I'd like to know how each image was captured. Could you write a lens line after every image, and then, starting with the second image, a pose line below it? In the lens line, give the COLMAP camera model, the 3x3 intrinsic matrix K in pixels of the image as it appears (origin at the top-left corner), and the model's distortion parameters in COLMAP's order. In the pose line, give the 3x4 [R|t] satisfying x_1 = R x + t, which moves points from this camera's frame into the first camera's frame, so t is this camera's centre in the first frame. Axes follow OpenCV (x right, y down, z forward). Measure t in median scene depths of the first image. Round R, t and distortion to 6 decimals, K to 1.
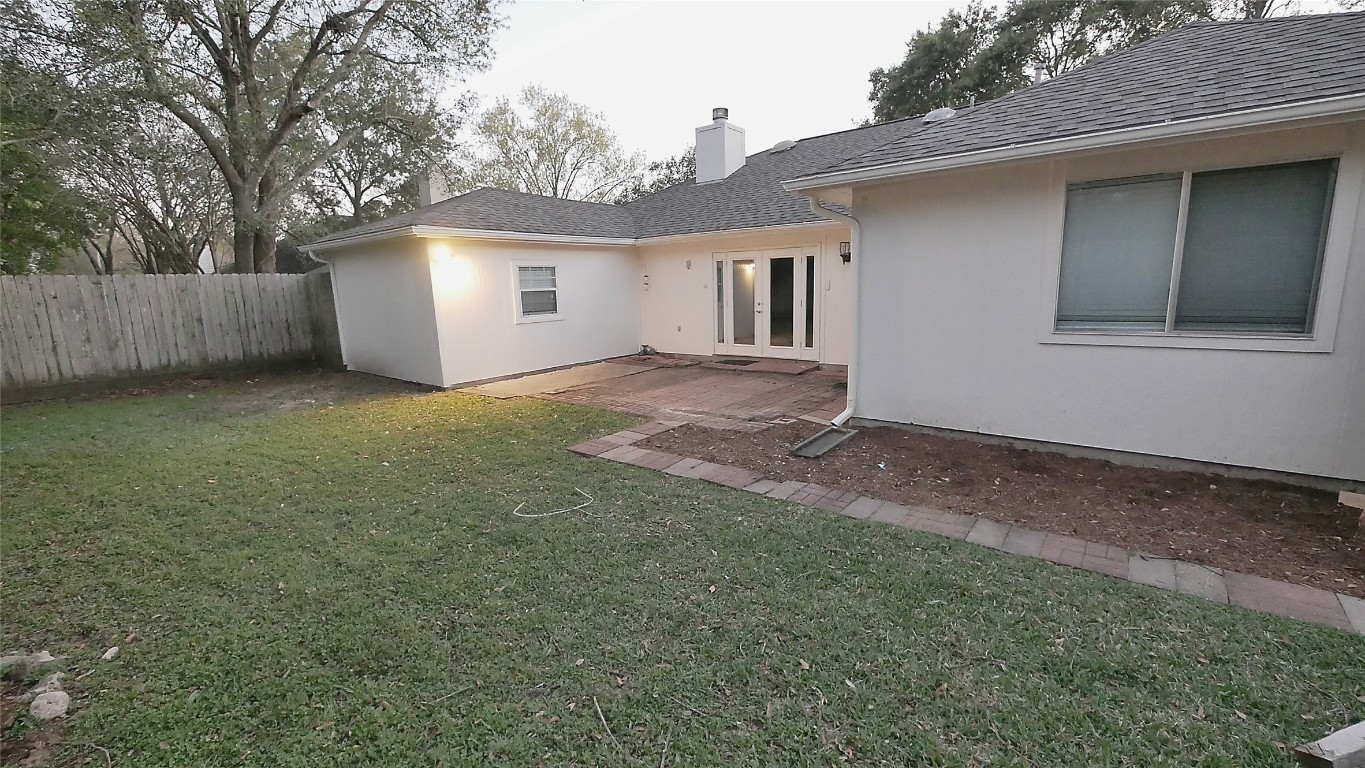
lens RADIAL K [[563.4, 0, 686.6], [0, 563.4, 387.4], [0, 0, 1]] dist [-0.003240, 0.000551]
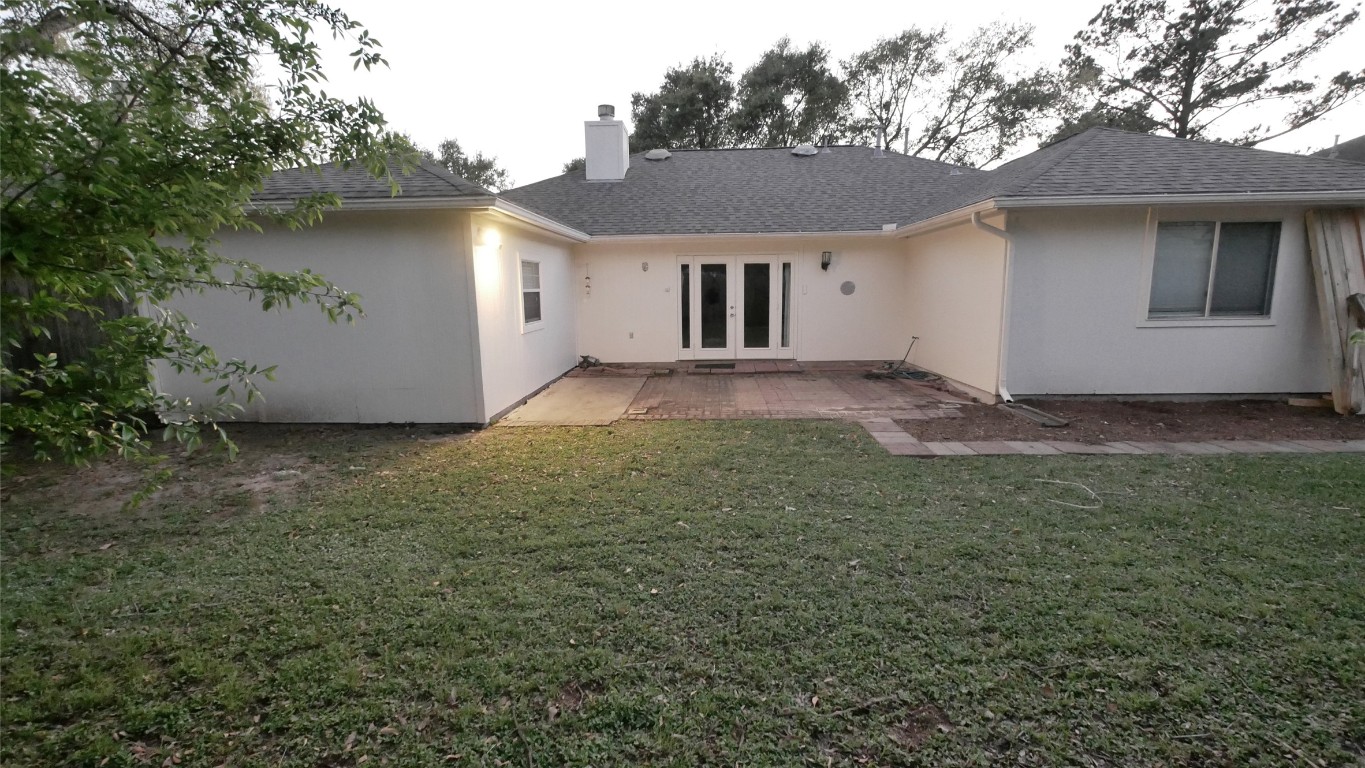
lens RADIAL K [[563.4, 0, 684.1], [0, 563.4, 379.4], [0, 0, 1]] dist [-0.003240, 0.000551]
pose [[0.812891, -0.079372, 0.576982, -0.558315], [0.097320, 0.995253, -0.000200, -0.027165], [-0.574227, 0.056314, 0.816757, 0.227223]]
